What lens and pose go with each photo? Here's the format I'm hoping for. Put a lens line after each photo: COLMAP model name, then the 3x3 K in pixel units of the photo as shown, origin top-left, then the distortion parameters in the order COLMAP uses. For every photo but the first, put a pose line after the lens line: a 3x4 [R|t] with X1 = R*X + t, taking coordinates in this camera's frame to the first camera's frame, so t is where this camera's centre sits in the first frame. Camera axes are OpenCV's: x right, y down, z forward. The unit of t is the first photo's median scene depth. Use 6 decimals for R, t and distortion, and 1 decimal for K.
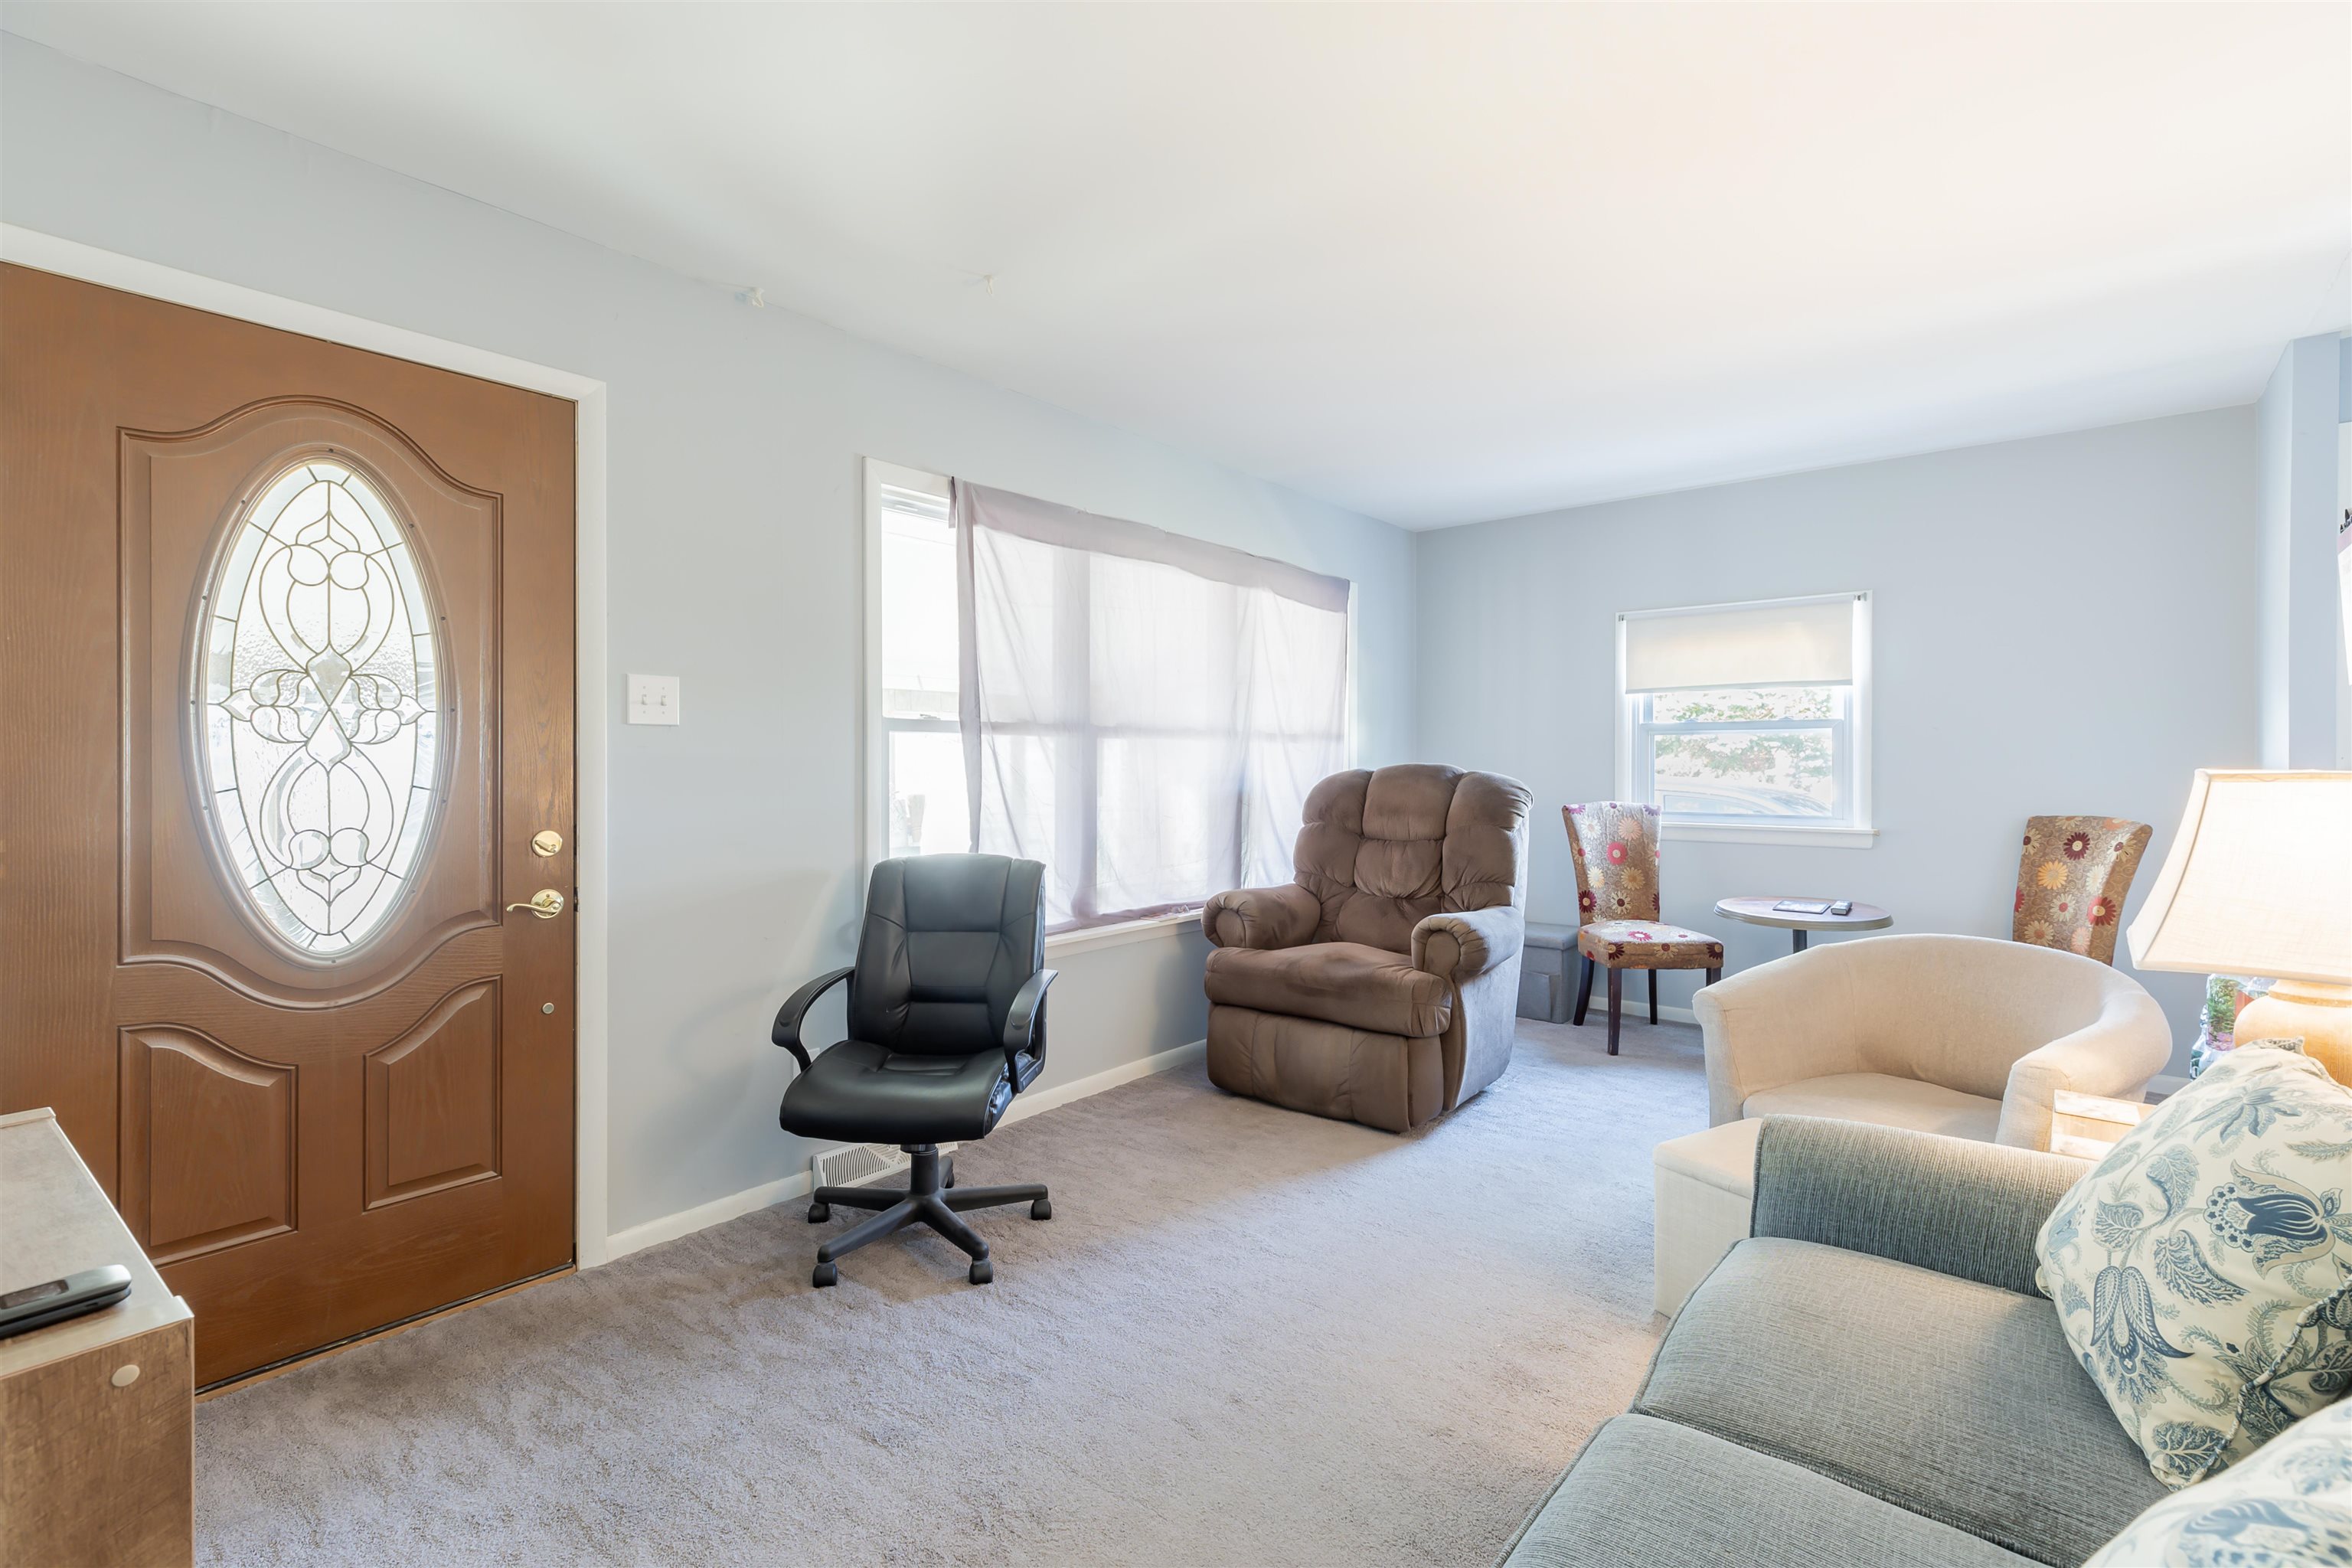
lens RADIAL K [[1099.1, 0, 1175.4], [0, 1099.1, 771.0], [0, 0, 1]] dist [0.026134, 0.000072]
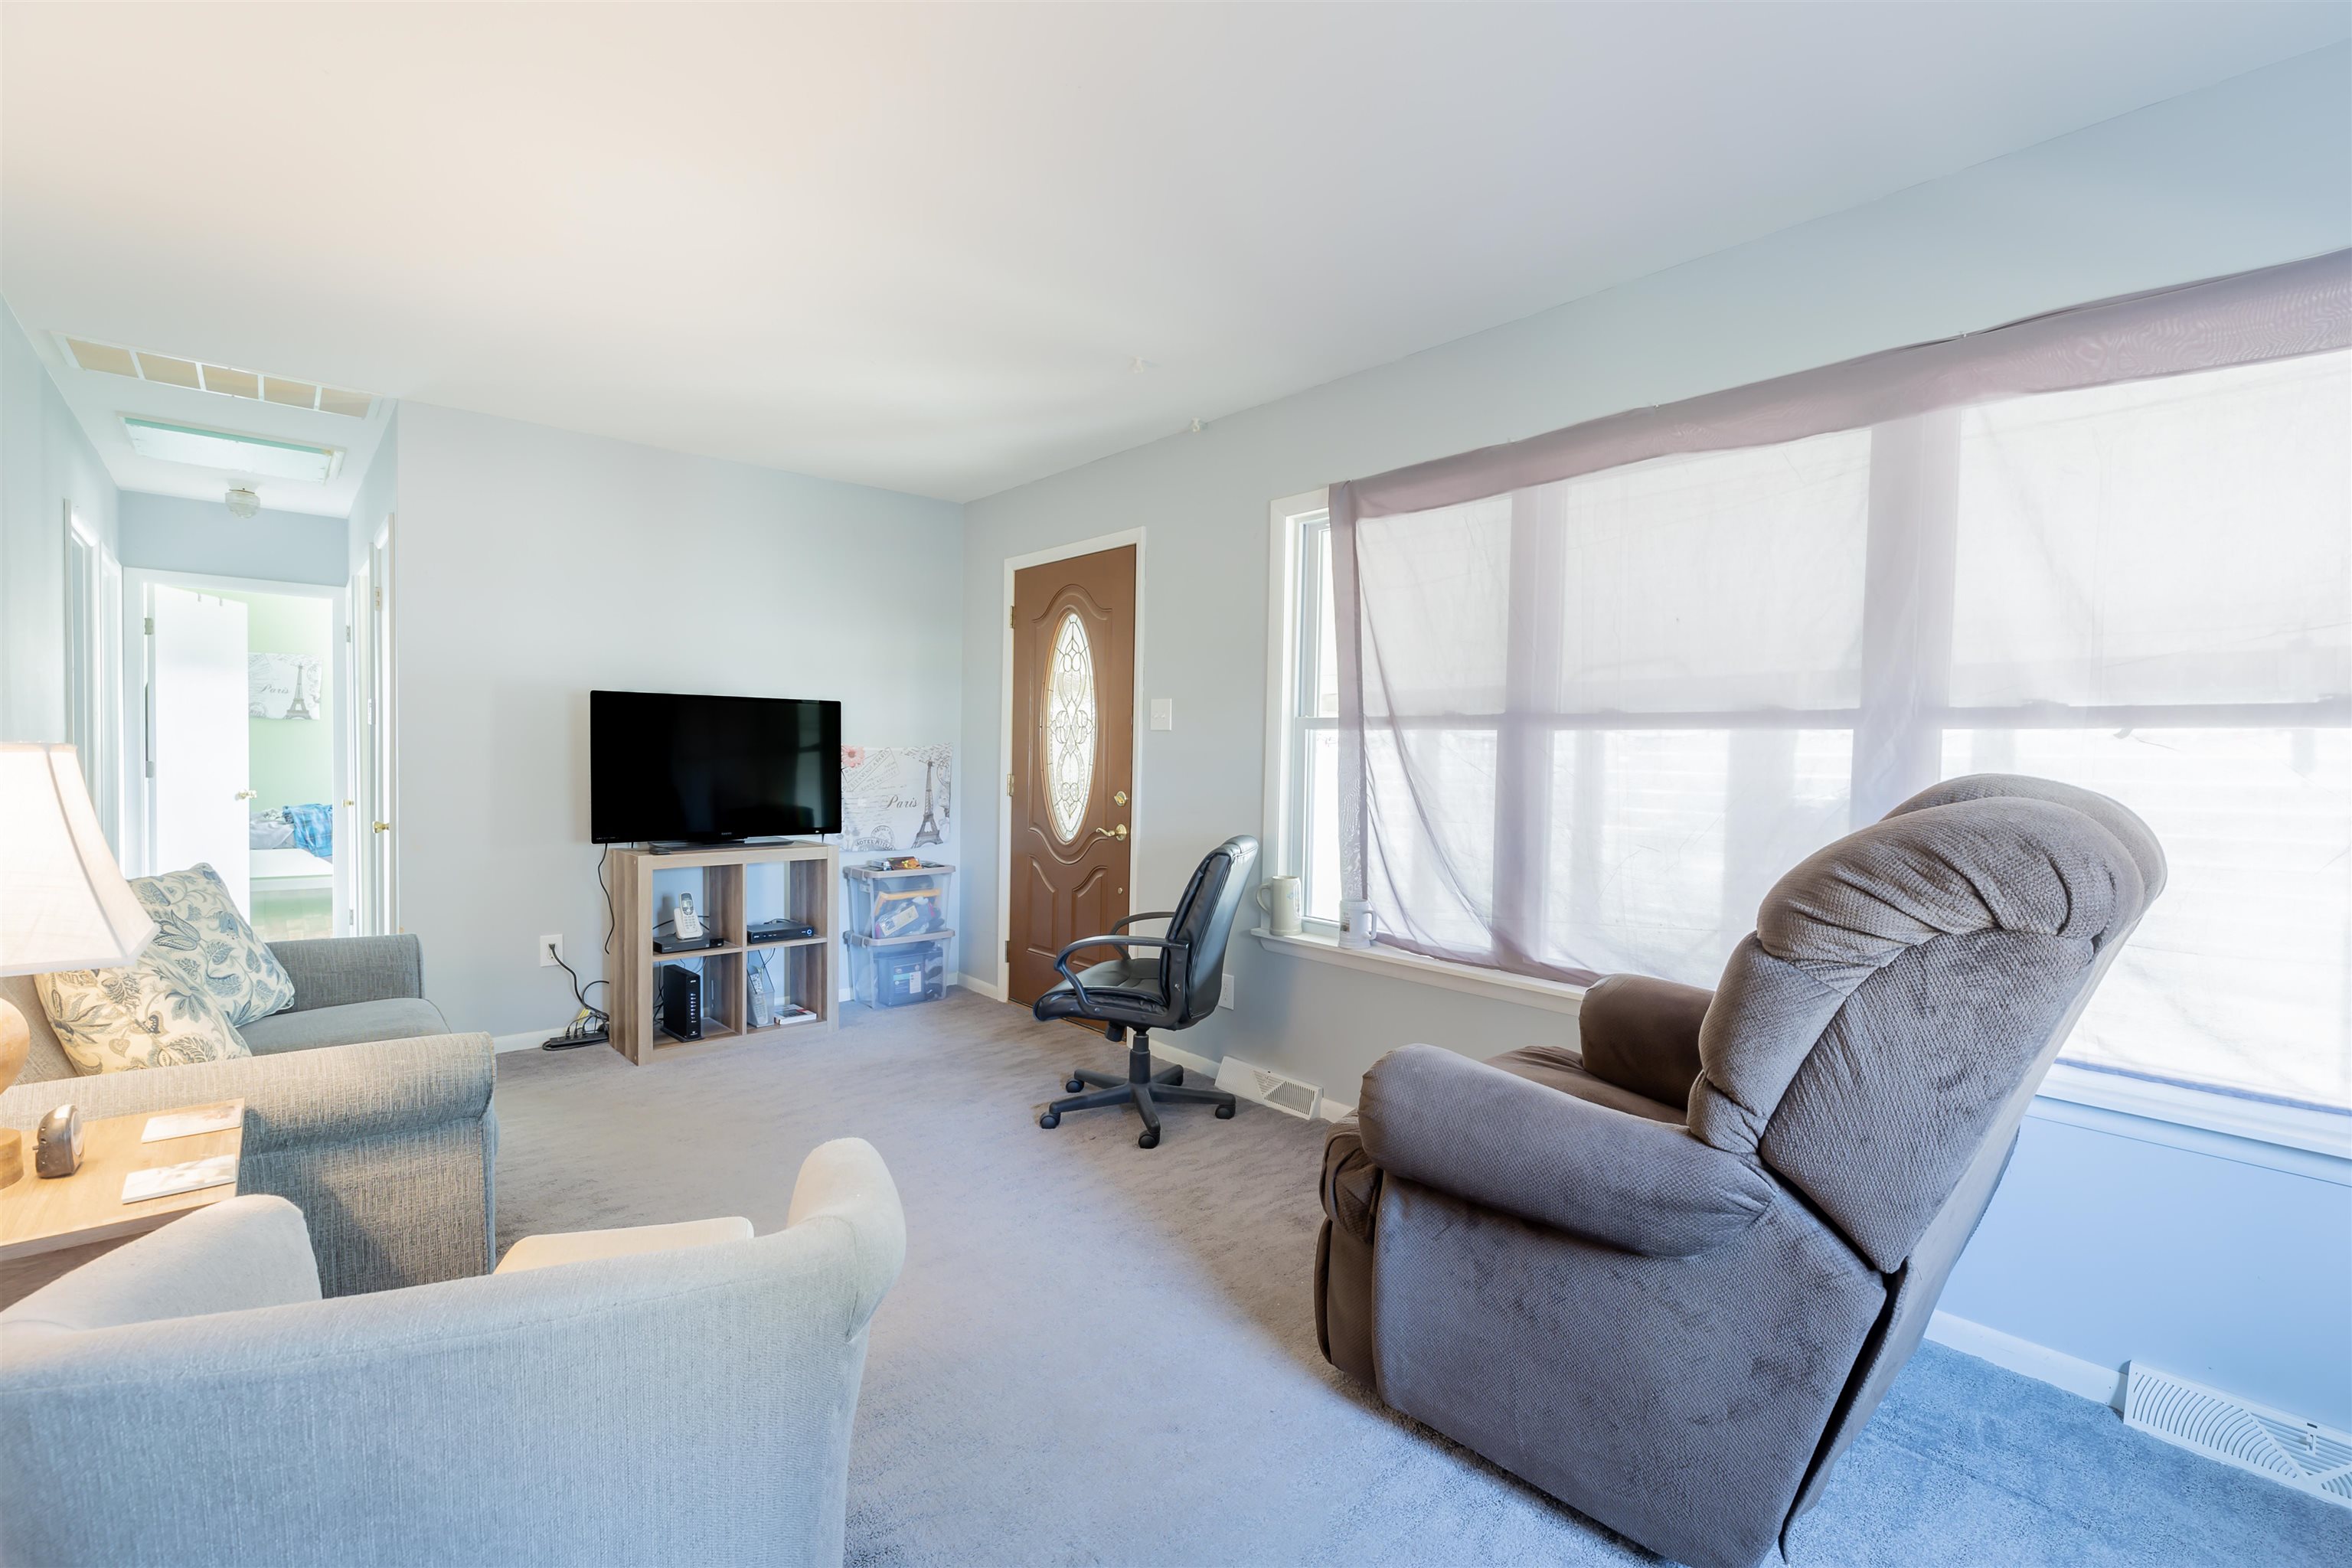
lens RADIAL K [[1099.1, 0, 1174.6], [0, 1099.1, 778.2], [0, 0, 1]] dist [0.026134, 0.000072]
pose [[-0.188552, 0.033033, -0.981507, 1.081187], [-0.011547, 0.999290, 0.035850, -0.030565], [0.981995, 0.018093, -0.188037, 1.326025]]
